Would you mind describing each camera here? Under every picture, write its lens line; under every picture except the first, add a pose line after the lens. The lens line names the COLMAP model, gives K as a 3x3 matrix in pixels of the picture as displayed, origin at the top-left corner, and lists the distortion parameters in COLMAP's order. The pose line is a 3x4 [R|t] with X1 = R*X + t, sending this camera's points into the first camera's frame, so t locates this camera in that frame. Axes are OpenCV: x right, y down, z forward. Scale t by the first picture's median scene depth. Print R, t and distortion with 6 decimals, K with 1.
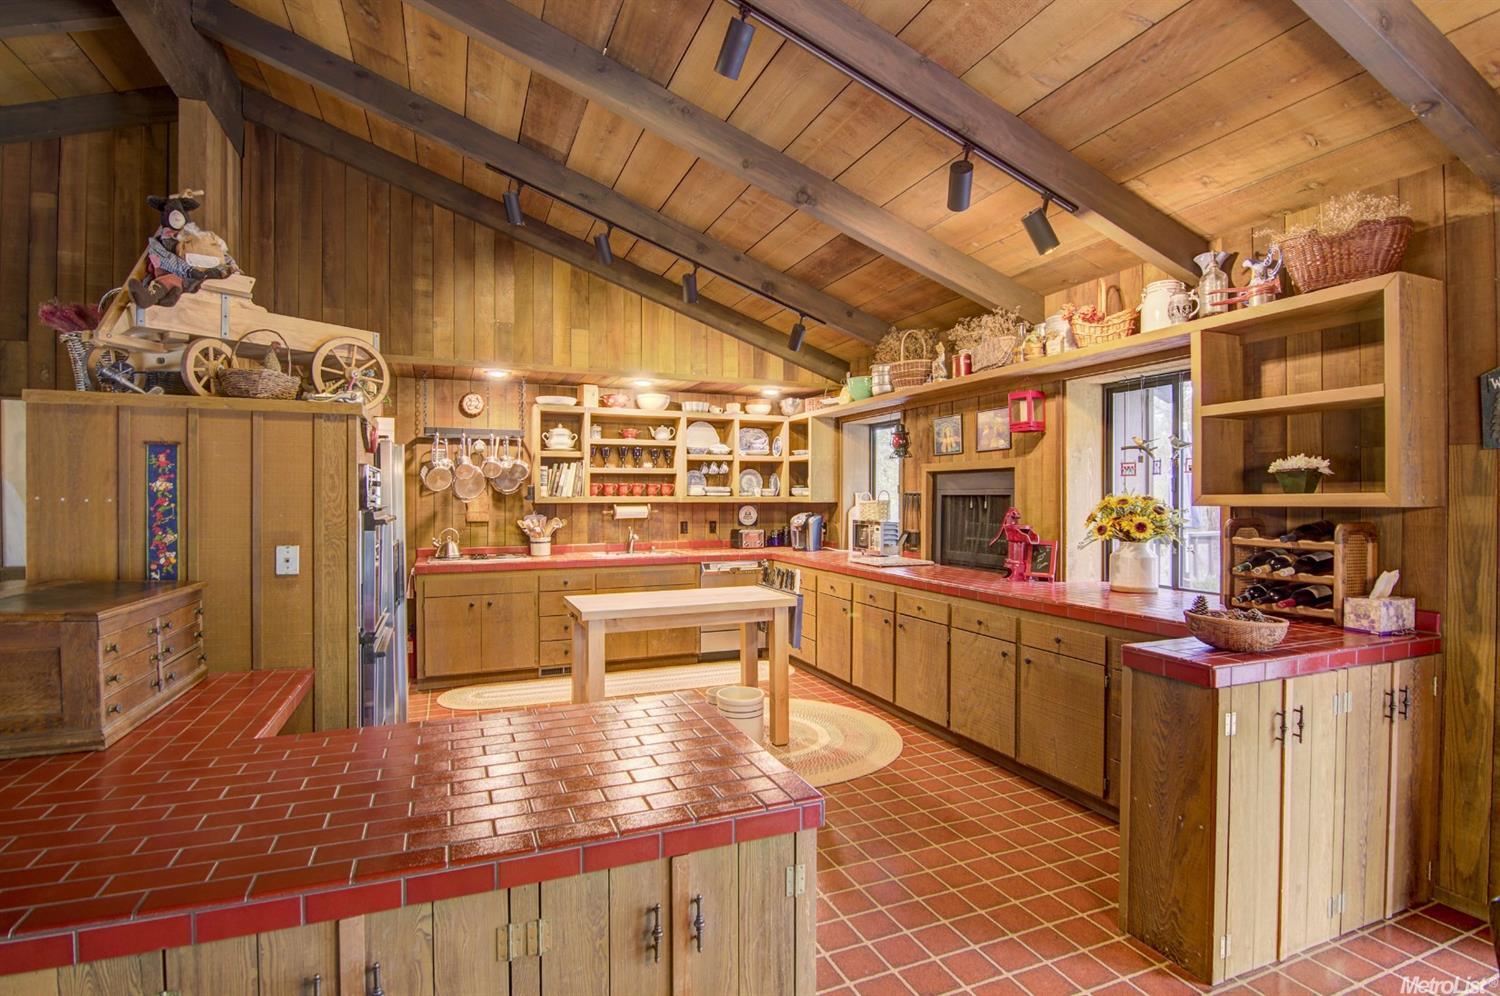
lens RADIAL K [[739.0, 0, 750.0], [0, 739.0, 498.0], [0, 0, 1]] dist [-0.000514, -0.013415]
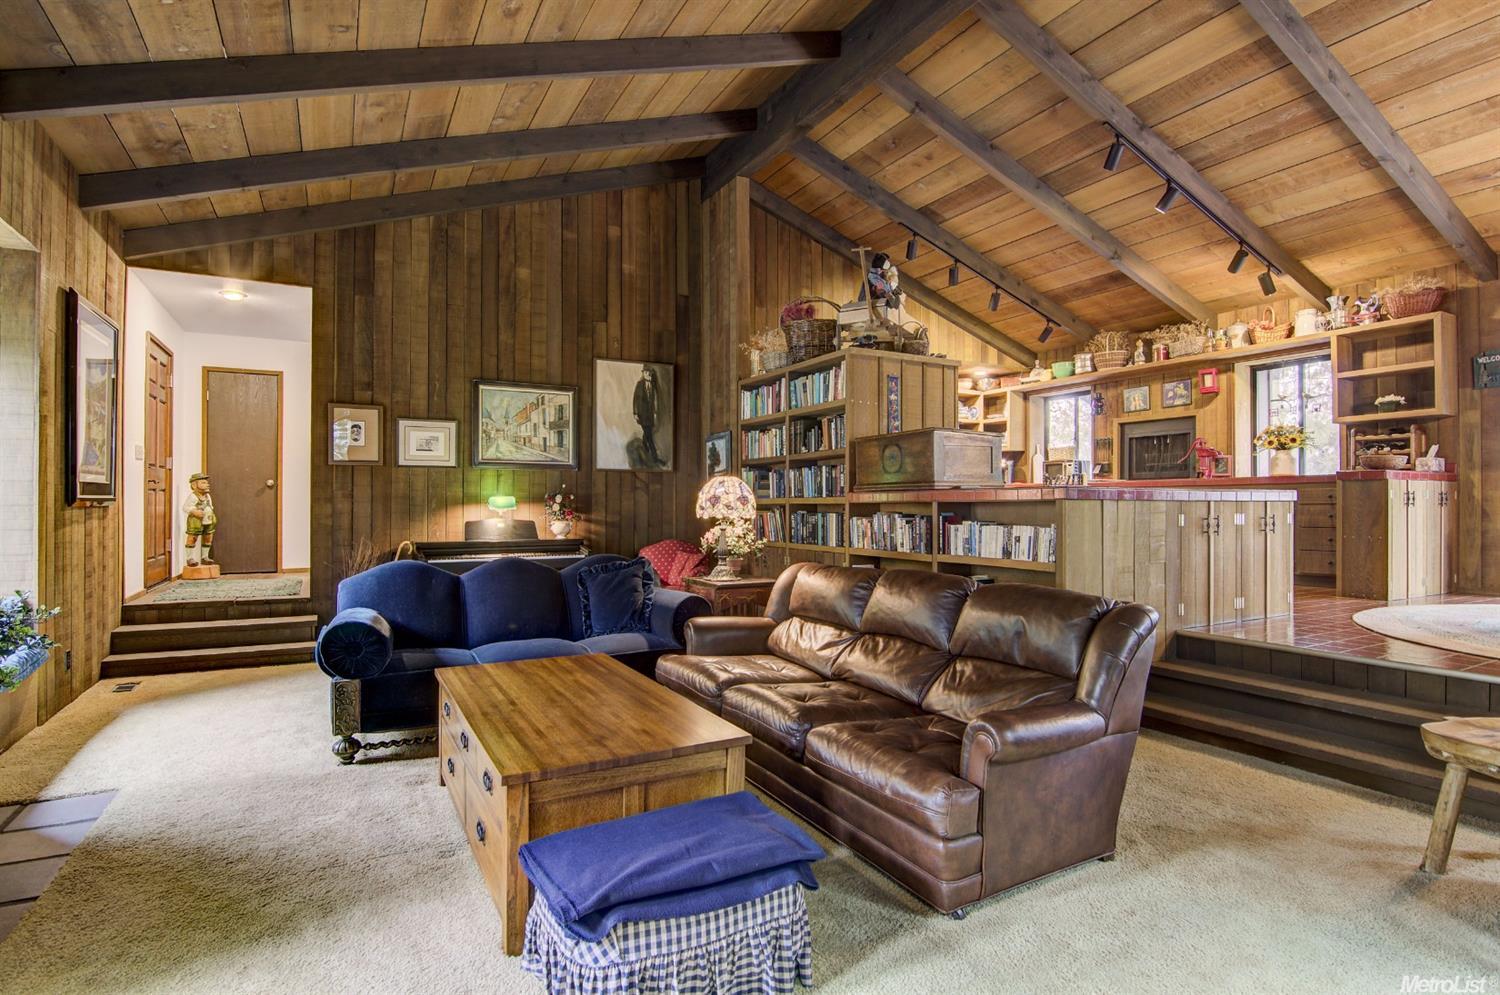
lens RADIAL K [[772.4, 0, 750.0], [0, 772.4, 497.5], [0, 0, 1]] dist [-0.002890, -0.011401]
pose [[0.994277, 0.002479, 0.106800, -0.843456], [-0.001191, 0.999926, -0.012123, 0.169762], [-0.106822, 0.011926, 0.994207, -0.633904]]
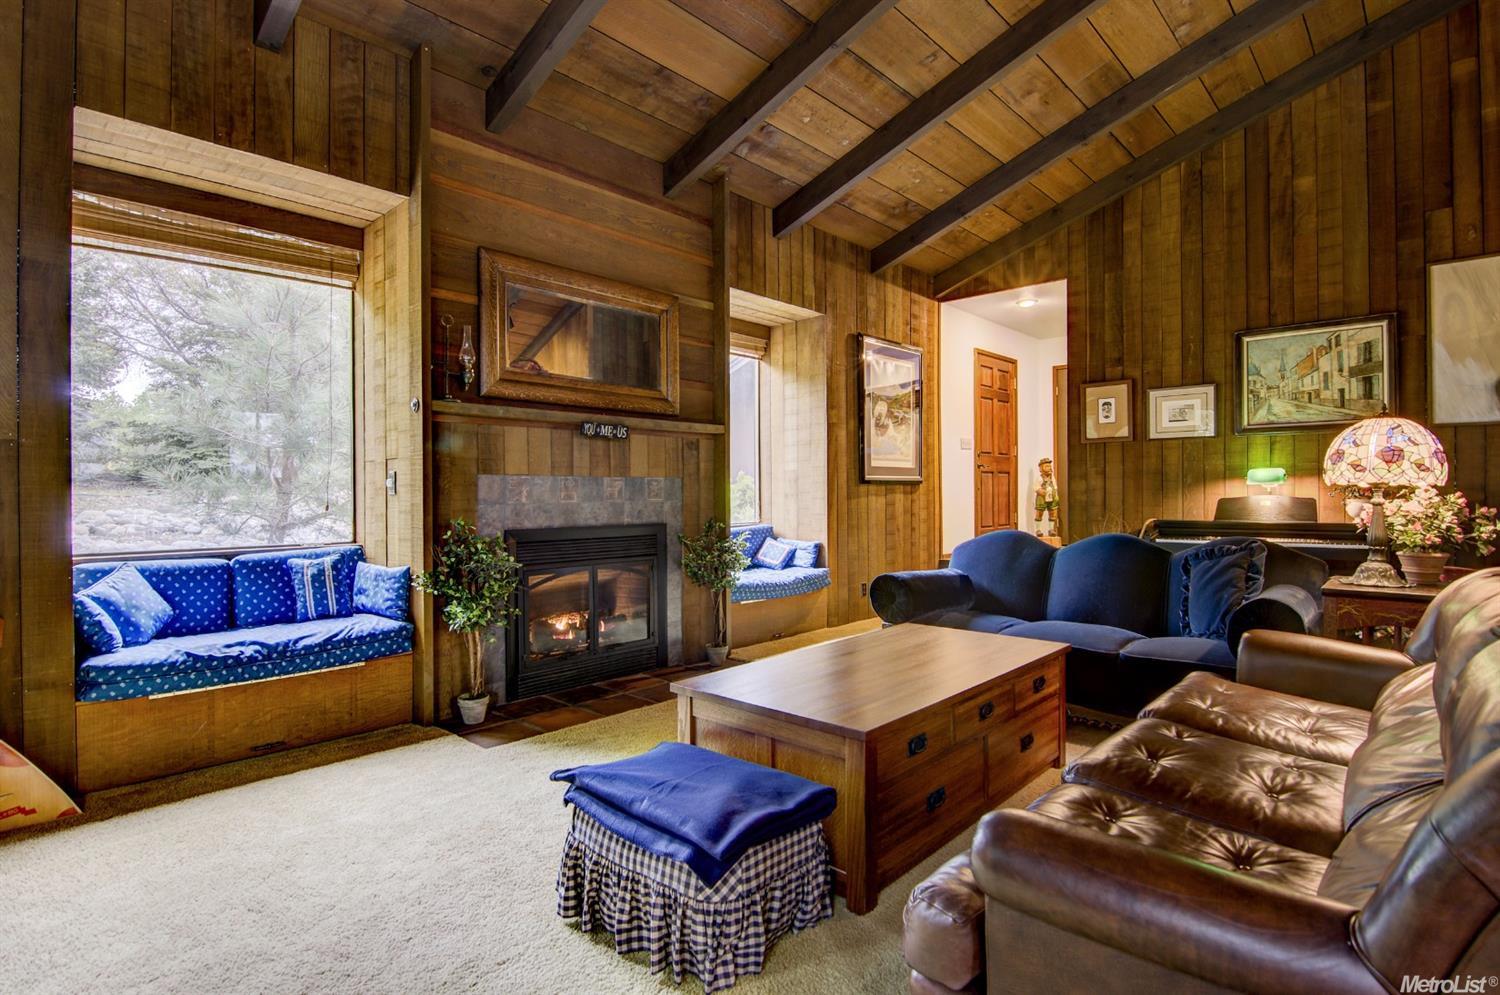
lens RADIAL K [[755.7, 0, 750.0], [0, 755.7, 497.5], [0, 0, 1]] dist [0.001532, -0.011491]
pose [[0.420141, 0.001881, -0.907457, -0.432162], [0.001961, 0.999994, 0.002981, 0.190993], [0.907457, -0.003032, 0.420135, -0.353604]]
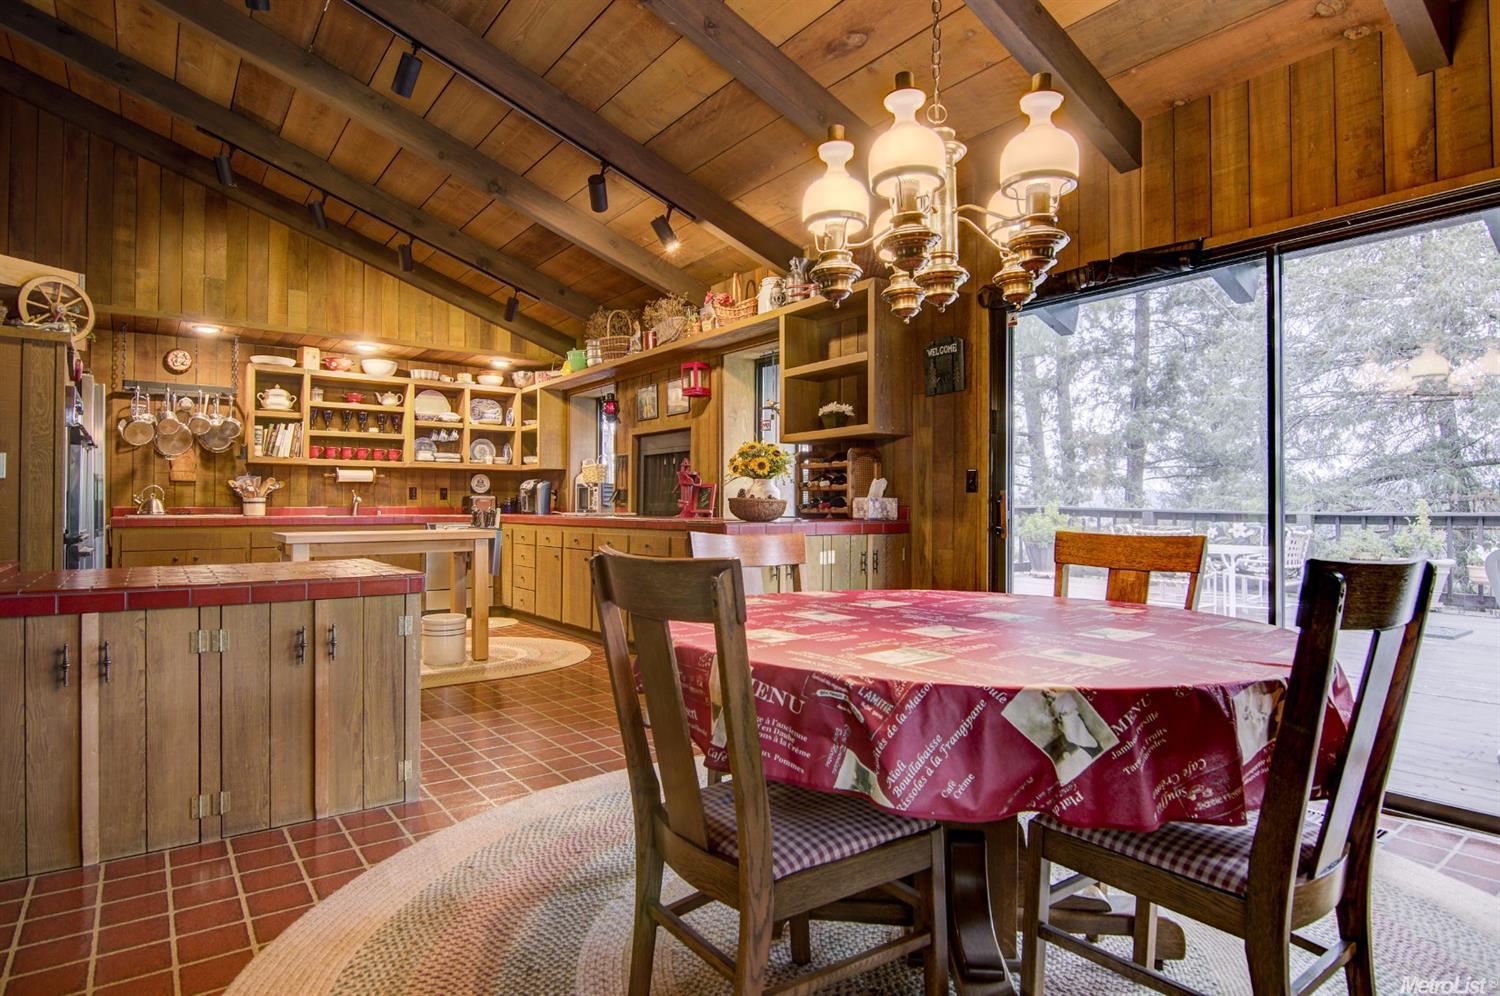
lens RADIAL K [[820.9, 0, 750.0], [0, 820.9, 498.0], [0, 0, 1]] dist [-0.001816, -0.011702]
pose [[0.968549, 0.004597, 0.248782, 0.121346], [-0.000853, 0.999885, -0.015156, 0.096367], [-0.248823, 0.014467, 0.968441, -0.319611]]
